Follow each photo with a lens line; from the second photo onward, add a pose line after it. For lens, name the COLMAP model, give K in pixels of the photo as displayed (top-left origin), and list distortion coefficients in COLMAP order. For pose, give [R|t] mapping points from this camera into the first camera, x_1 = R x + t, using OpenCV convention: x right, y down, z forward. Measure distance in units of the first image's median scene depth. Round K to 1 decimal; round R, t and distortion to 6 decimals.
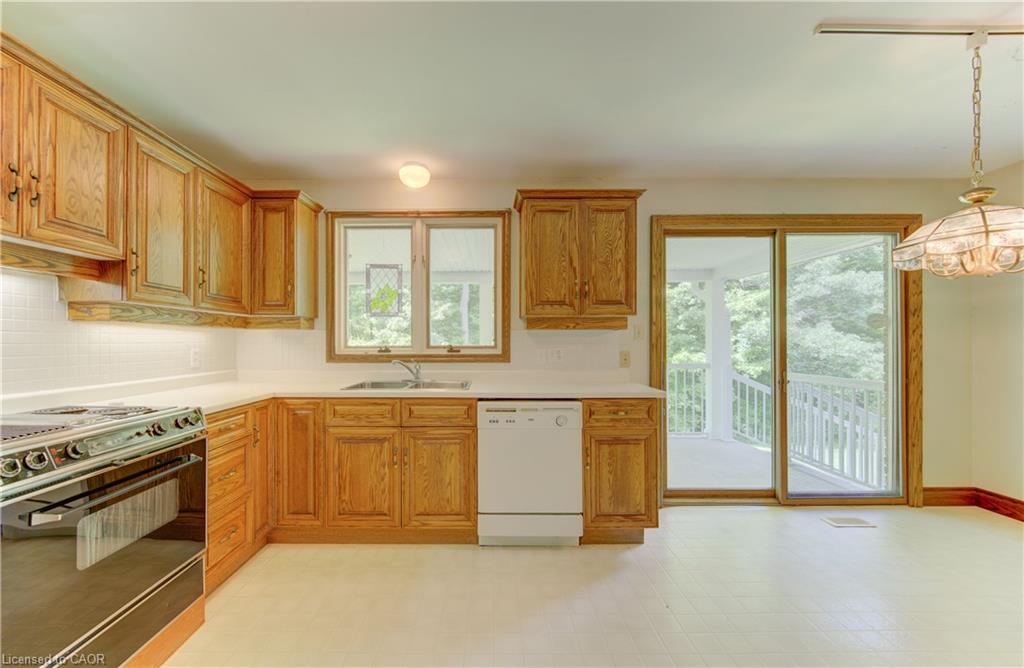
lens RADIAL K [[392.0, 0, 506.3], [0, 392.0, 339.4], [0, 0, 1]] dist [0.002375, -0.000033]
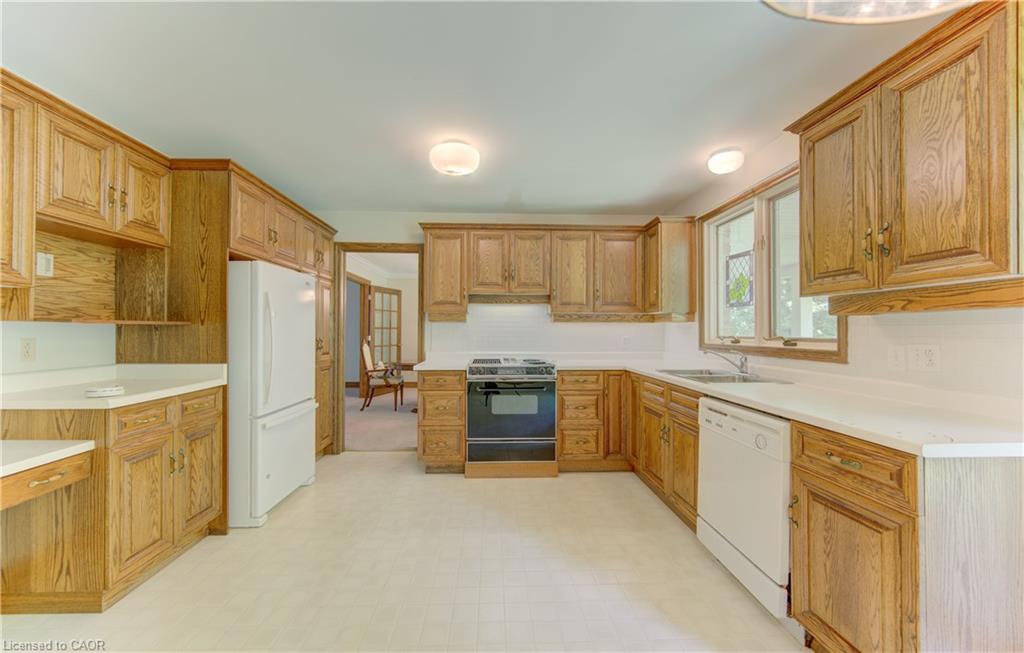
lens RADIAL K [[408.5, 0, 509.3], [0, 408.5, 328.8], [0, 0, 1]] dist [-0.004071, -0.000949]
pose [[0.020563, -0.004748, -0.999777, 0.759569], [0.005580, 0.999974, -0.004634, -0.001728], [0.999773, -0.005483, 0.020589, 0.441802]]
